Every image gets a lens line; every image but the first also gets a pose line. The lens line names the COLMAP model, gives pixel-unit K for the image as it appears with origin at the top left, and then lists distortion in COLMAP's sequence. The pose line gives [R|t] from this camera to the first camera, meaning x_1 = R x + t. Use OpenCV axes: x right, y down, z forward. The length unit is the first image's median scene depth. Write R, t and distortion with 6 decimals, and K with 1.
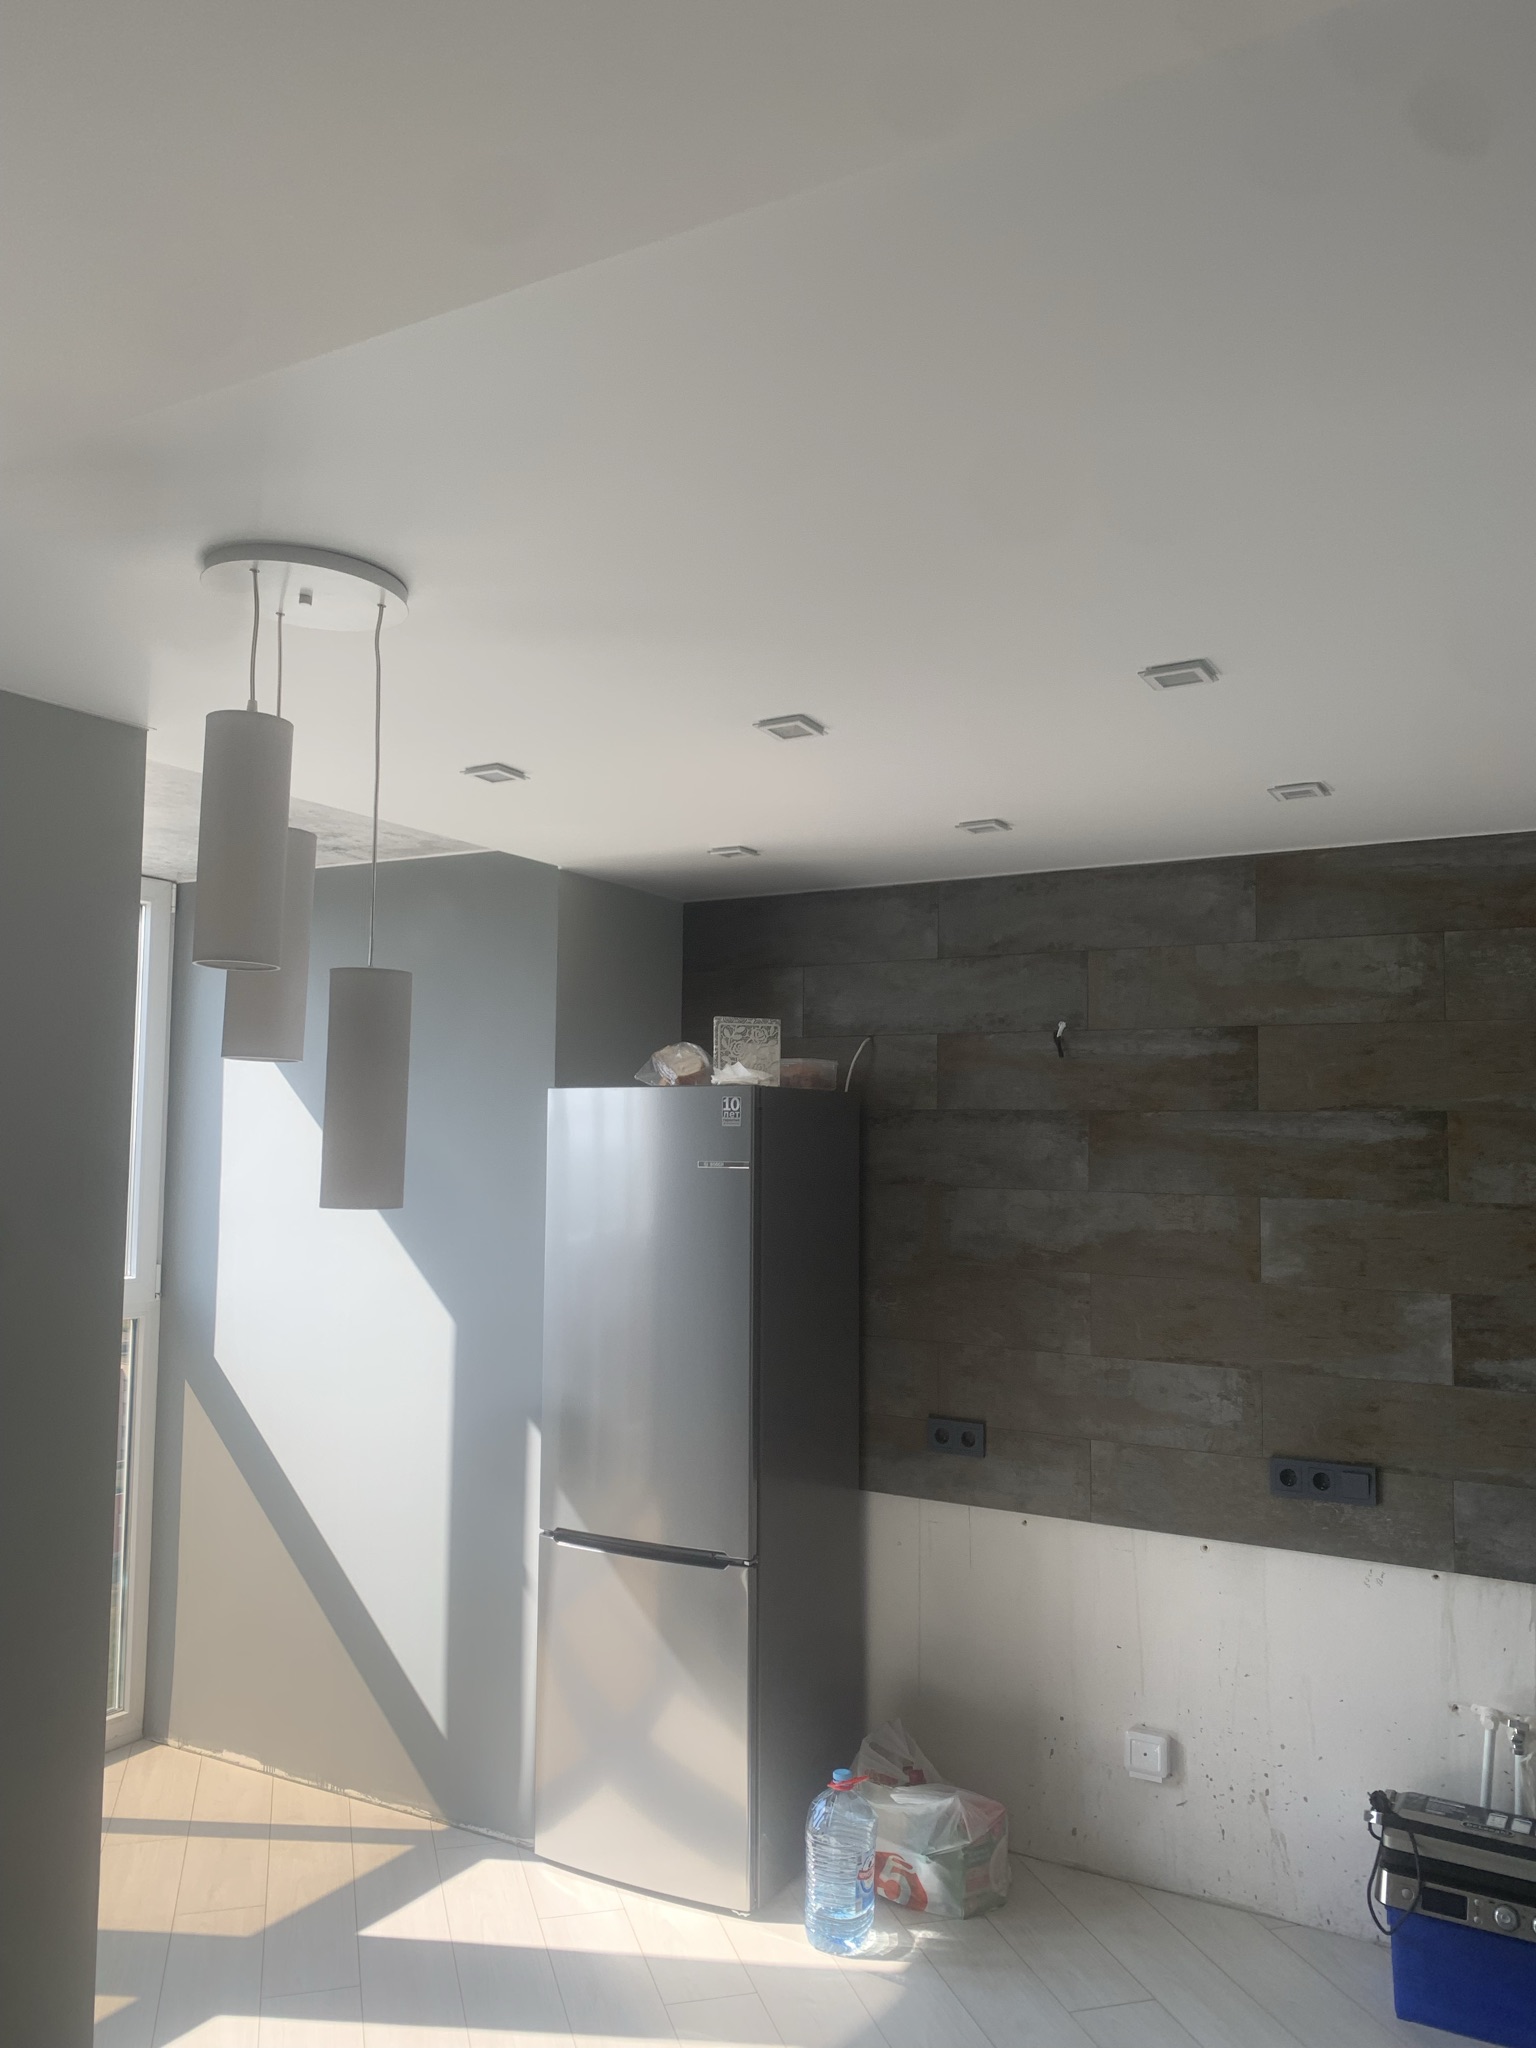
lens RADIAL K [[1590.7, 0, 749.2], [0, 1590.7, 1039.4], [0, 0, 1]] dist [0.046753, -0.045174]
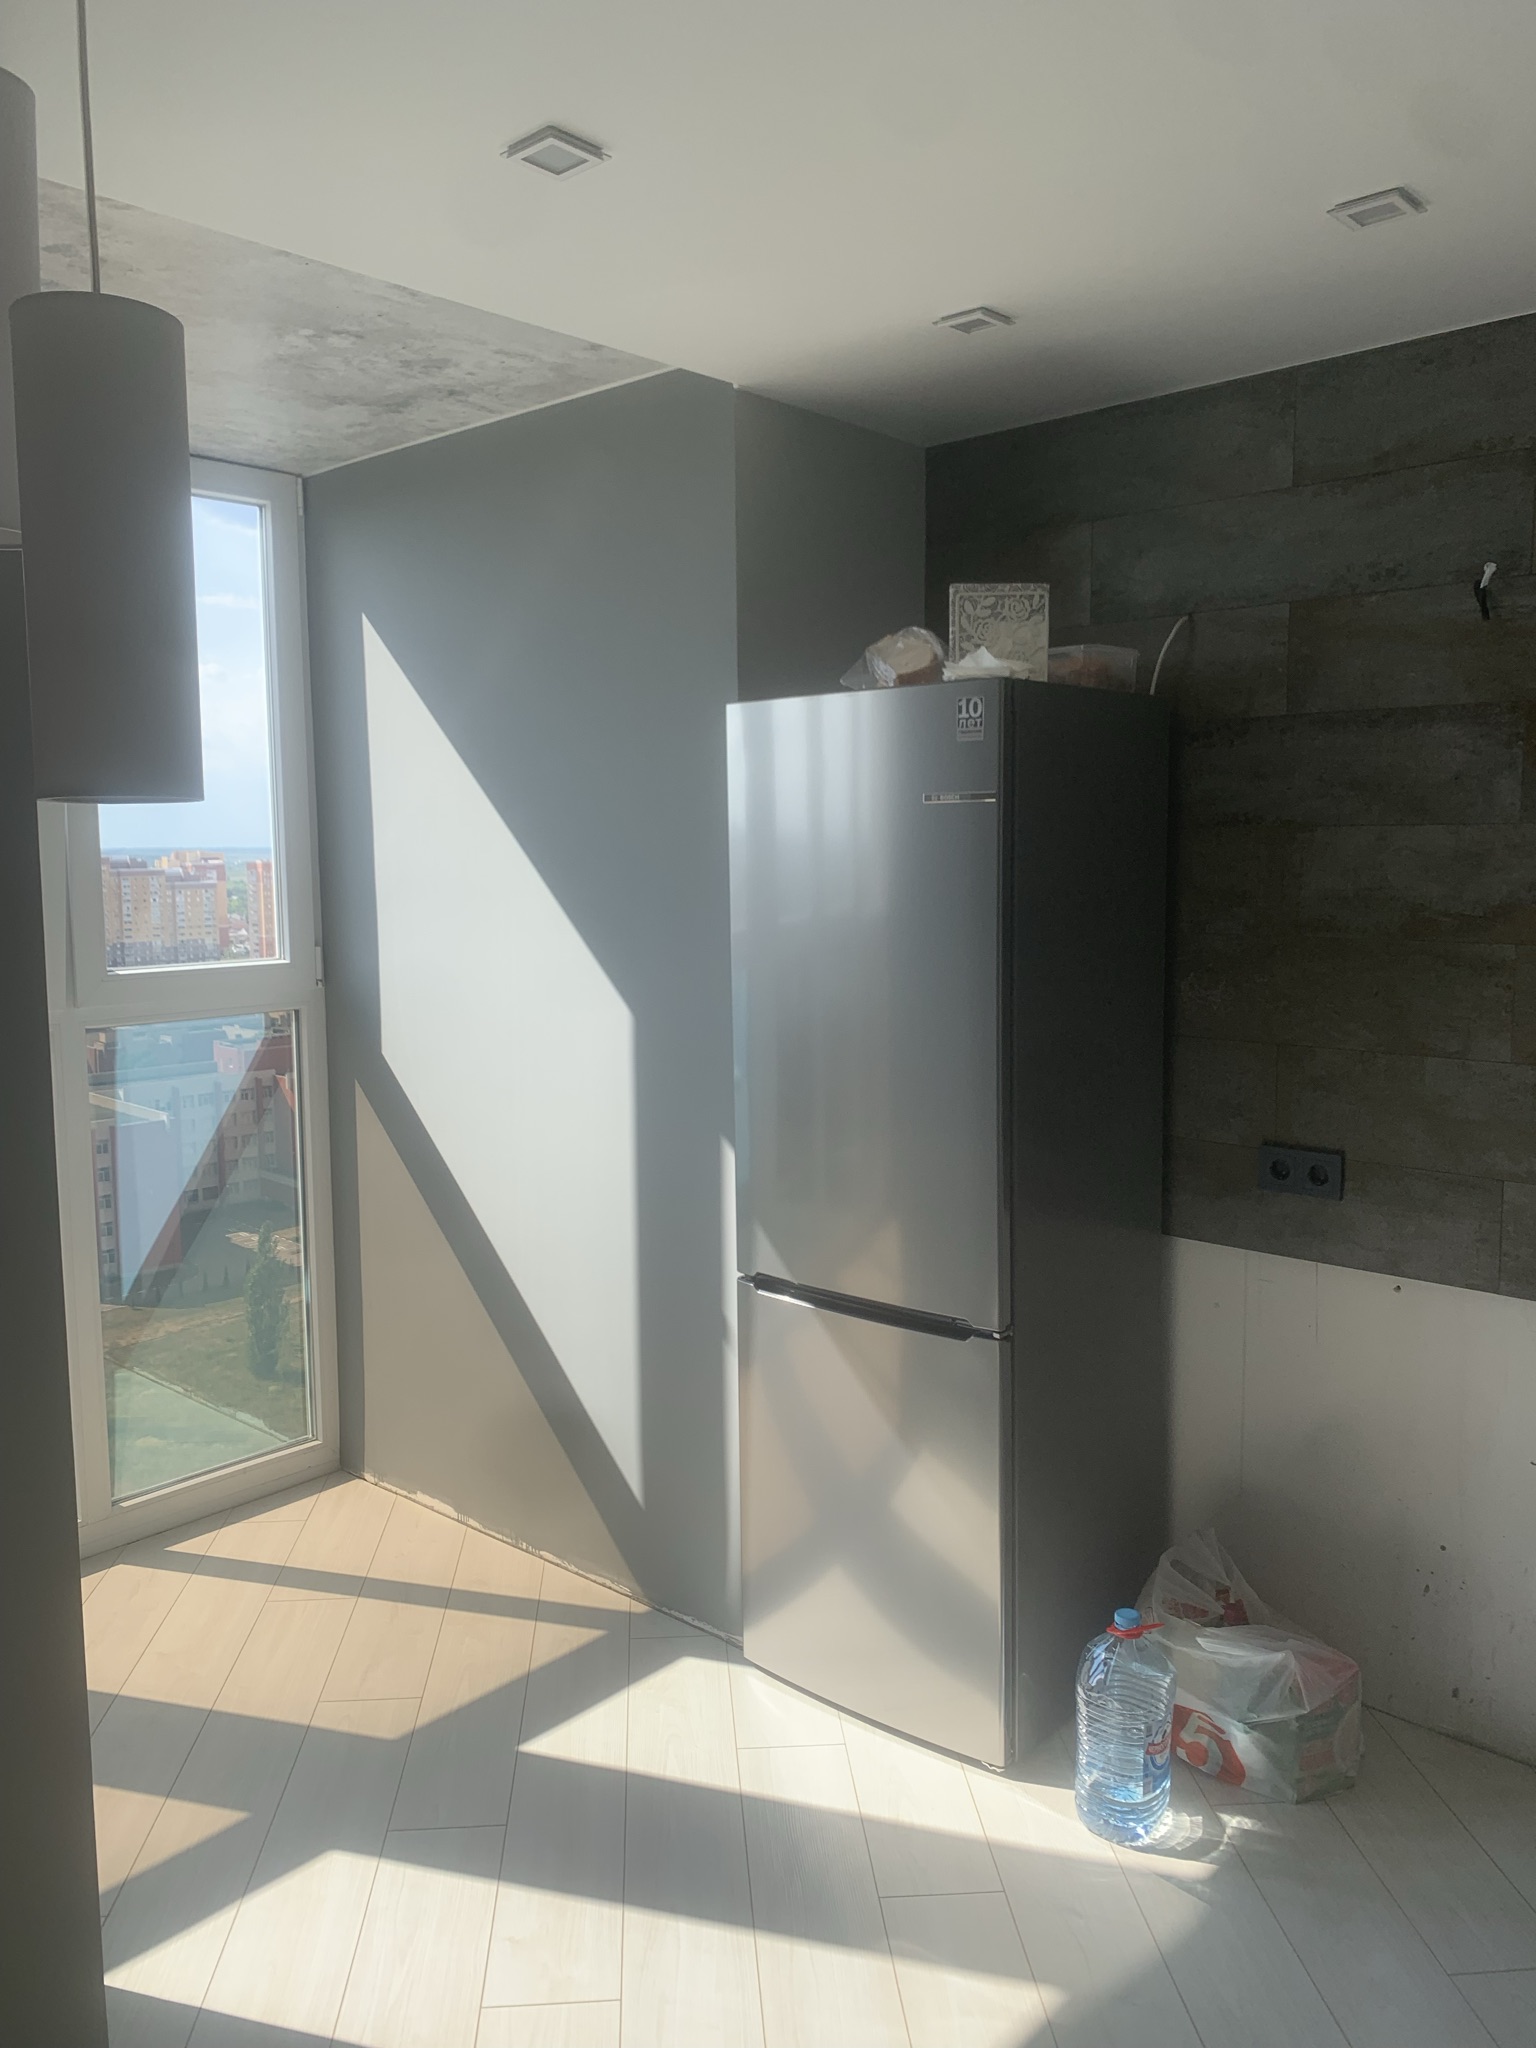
lens RADIAL K [[1590.7, 0, 750.0], [0, 1590.7, 1027.7], [0, 0, 1]] dist [0.046753, -0.045174]
pose [[0.978442, 0.001318, -0.206520, 0.036760], [0.036820, 0.982846, 0.180715, 0.046979], [0.203215, -0.184424, 0.961609, 0.277340]]
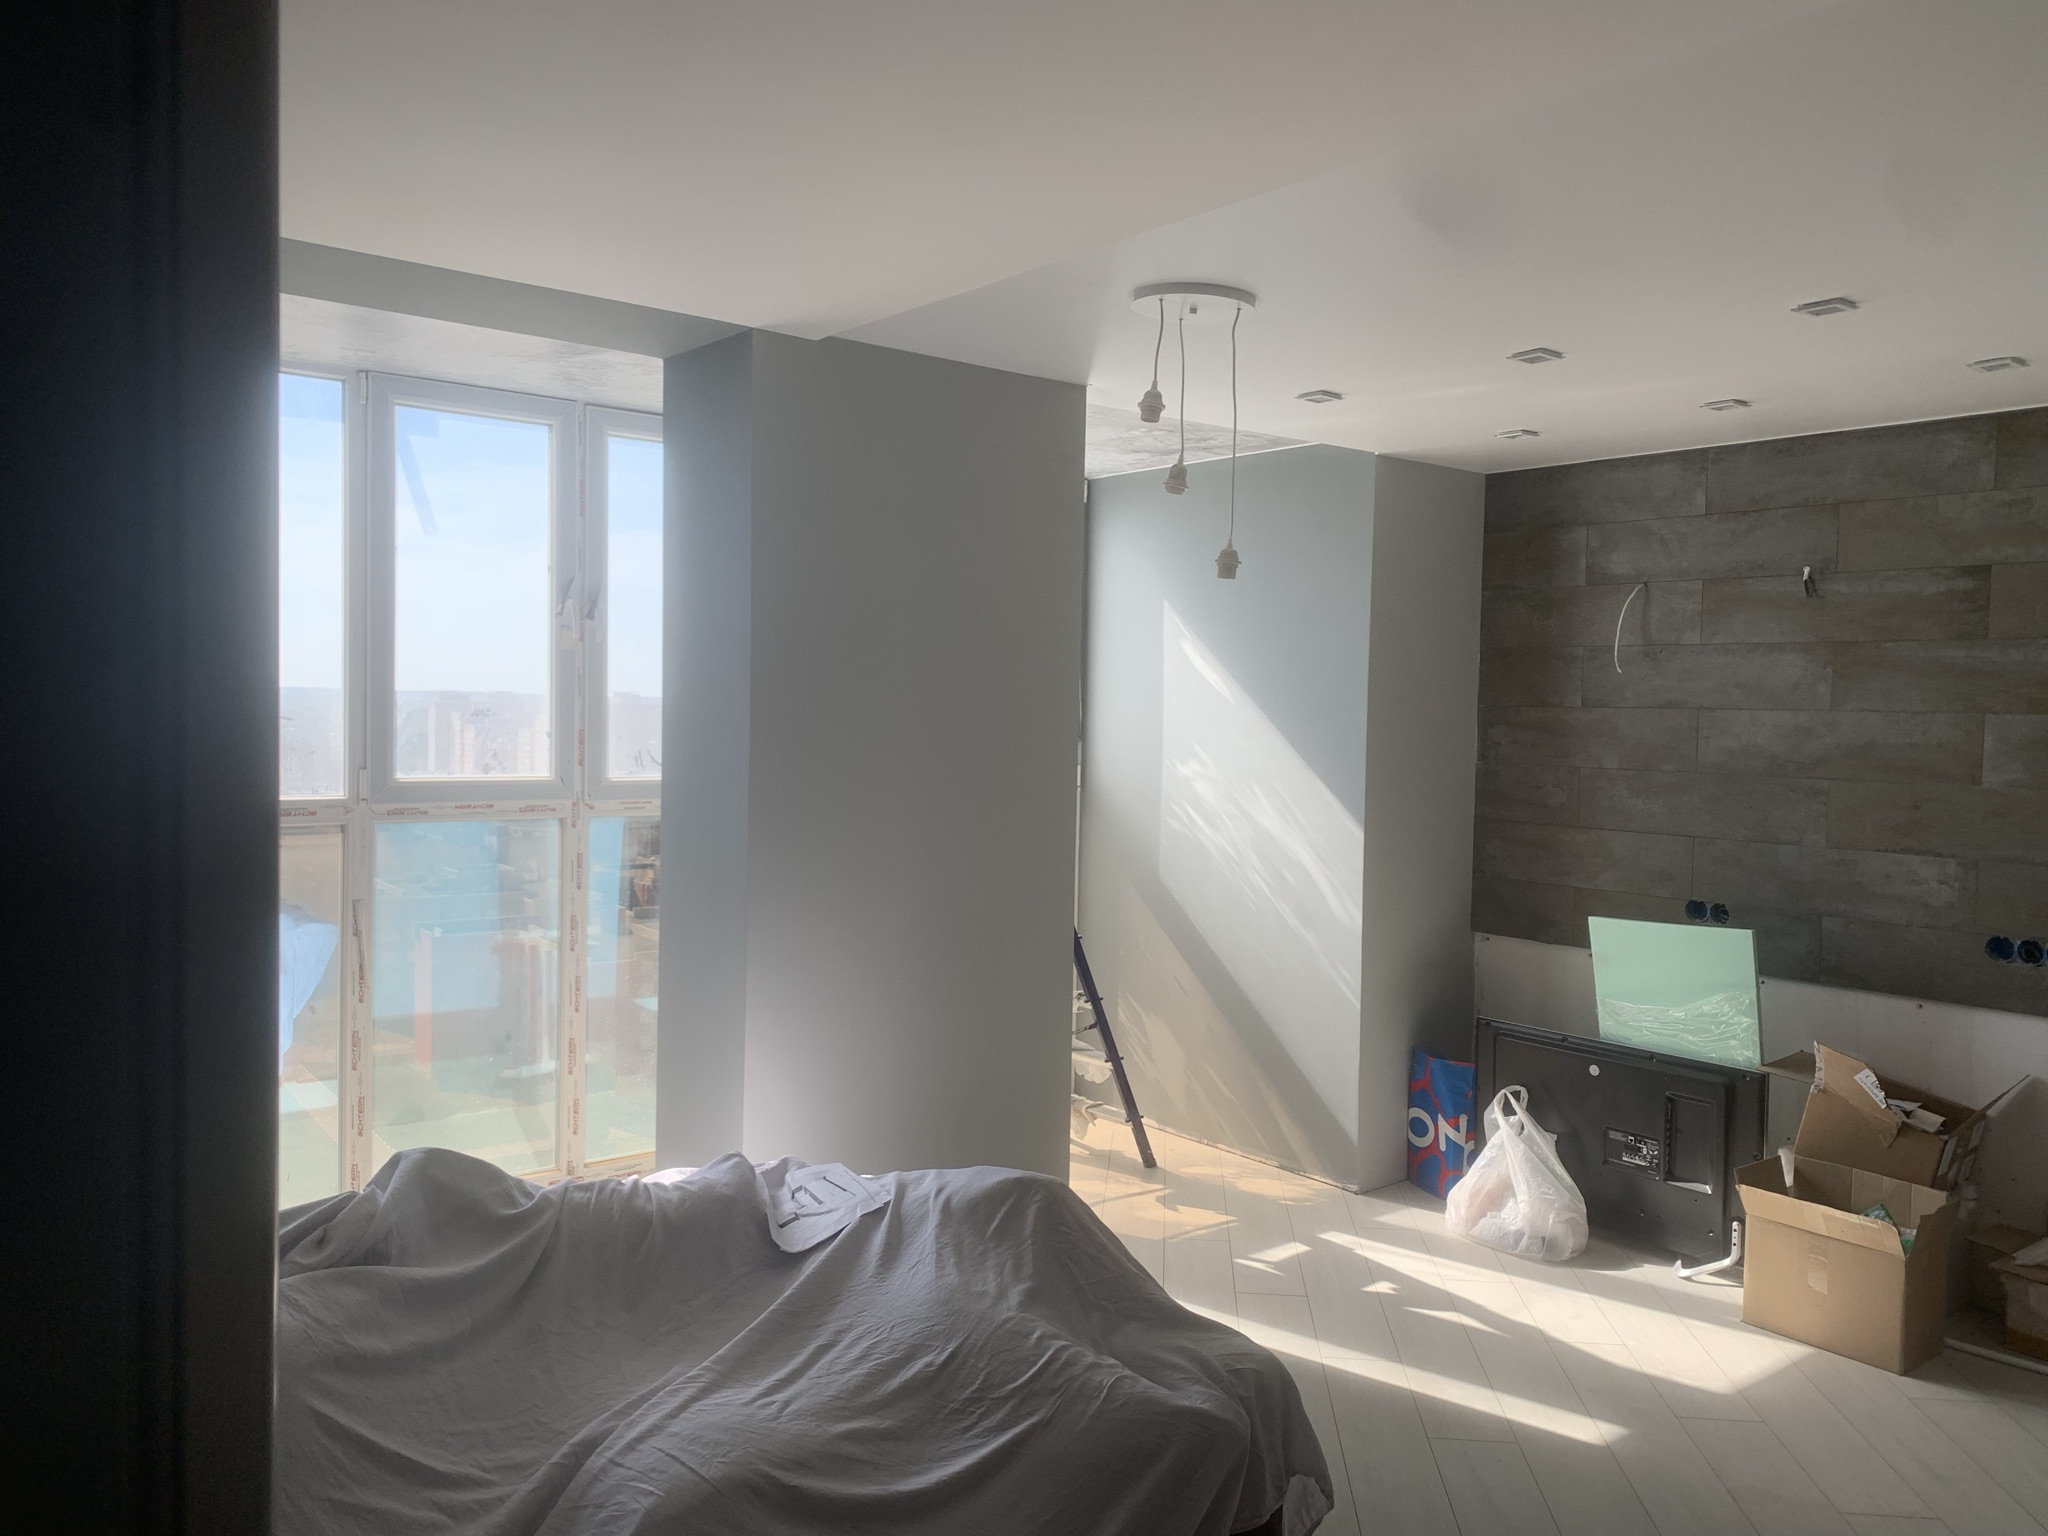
lens RADIAL K [[1590.7, 0, 1023.7], [0, 1590.7, 778.4], [0, 0, 1]] dist [0.046753, -0.045174]
pose [[0.934858, 0.021931, -0.354343, 0.078117], [0.017667, 0.993980, 0.108132, 0.006065], [0.354581, -0.107348, 0.928843, -0.326837]]
